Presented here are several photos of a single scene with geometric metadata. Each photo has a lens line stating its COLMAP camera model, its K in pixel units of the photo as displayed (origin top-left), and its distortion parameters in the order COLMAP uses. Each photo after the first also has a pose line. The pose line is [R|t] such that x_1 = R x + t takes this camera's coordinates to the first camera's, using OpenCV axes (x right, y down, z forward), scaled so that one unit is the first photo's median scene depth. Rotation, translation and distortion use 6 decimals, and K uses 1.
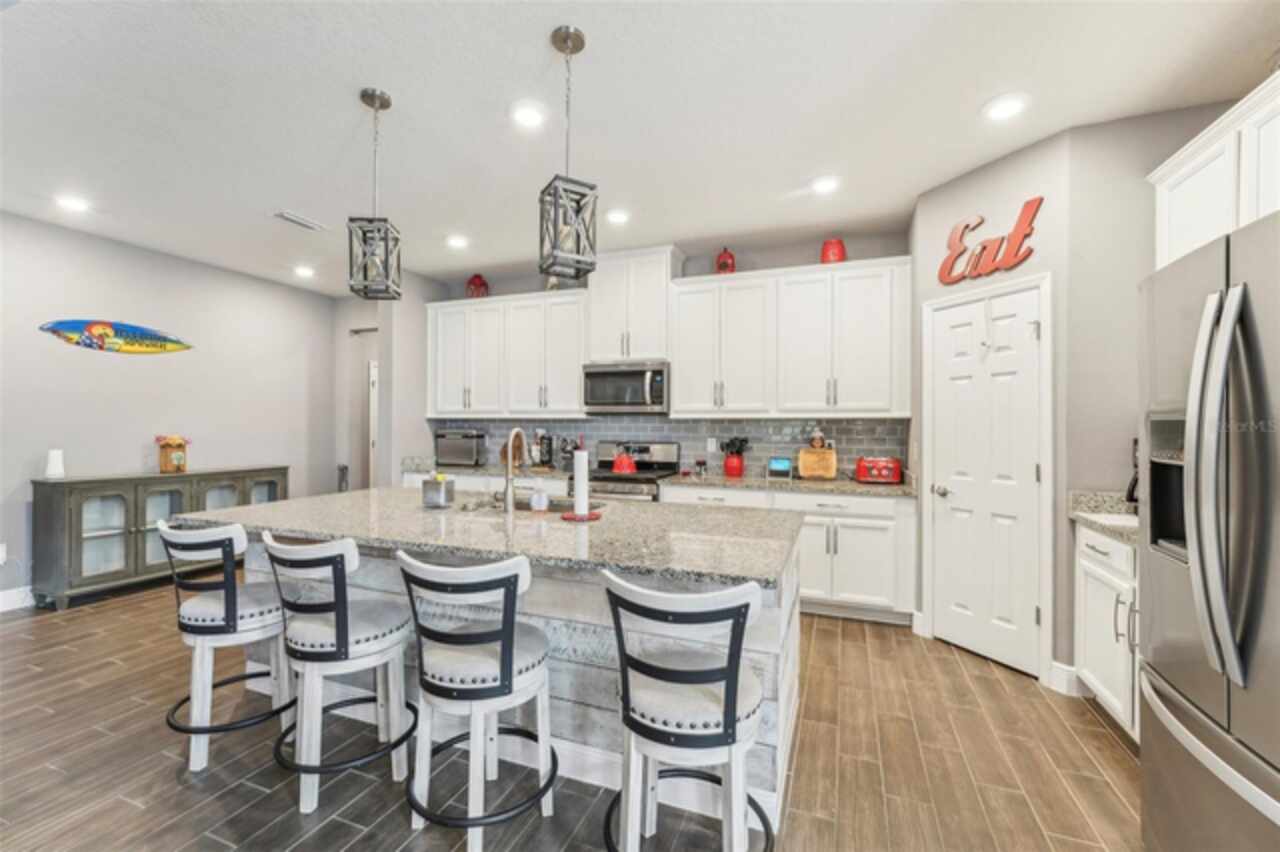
lens RADIAL K [[530.8, 0, 638.5], [0, 530.8, 425.0], [0, 0, 1]] dist [-0.003292, 0.001167]
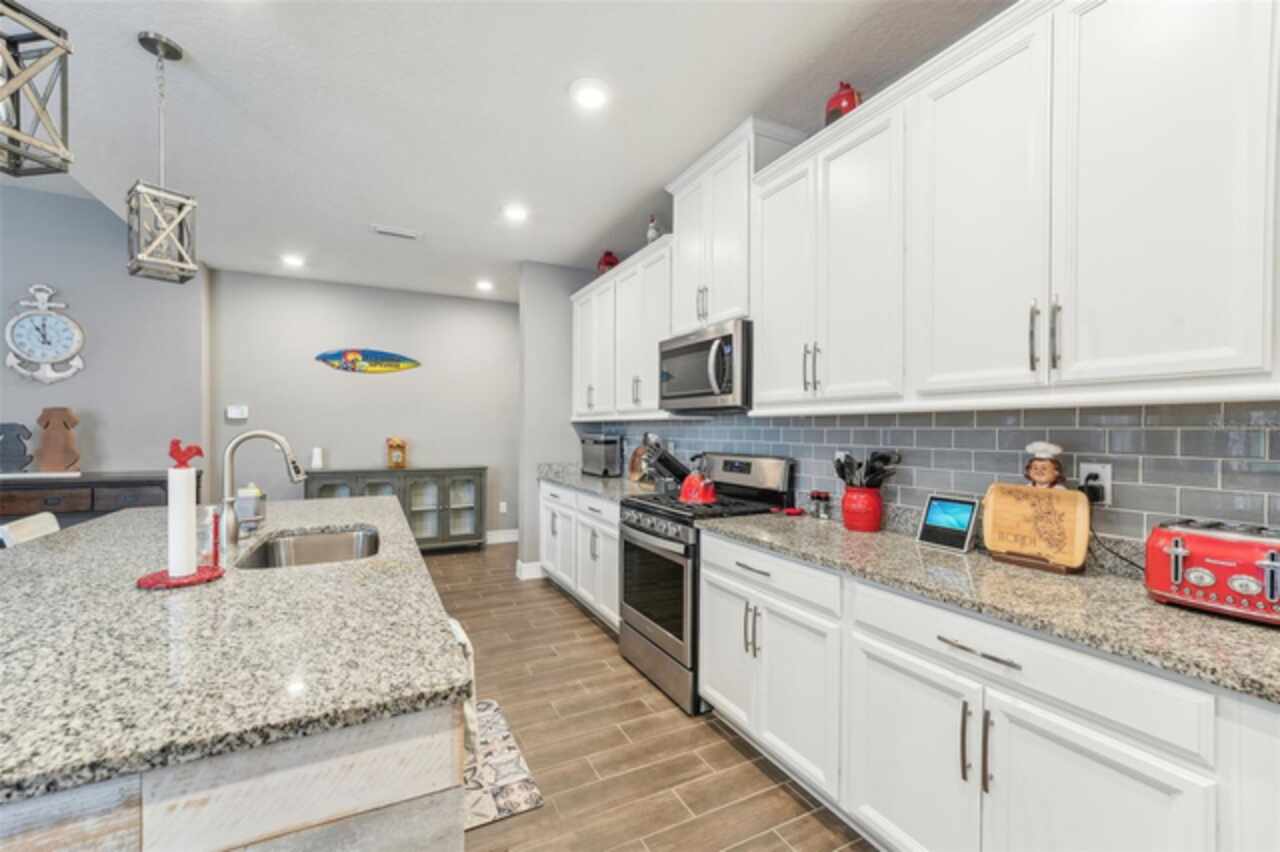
lens RADIAL K [[530.8, 0, 634.6], [0, 530.8, 437.5], [0, 0, 1]] dist [-0.003292, 0.001167]
pose [[0.739803, 0.008688, -0.672767, 0.362082], [0.000425, 0.999910, 0.013379, 0.002974], [0.672823, -0.010183, 0.739733, 0.485457]]
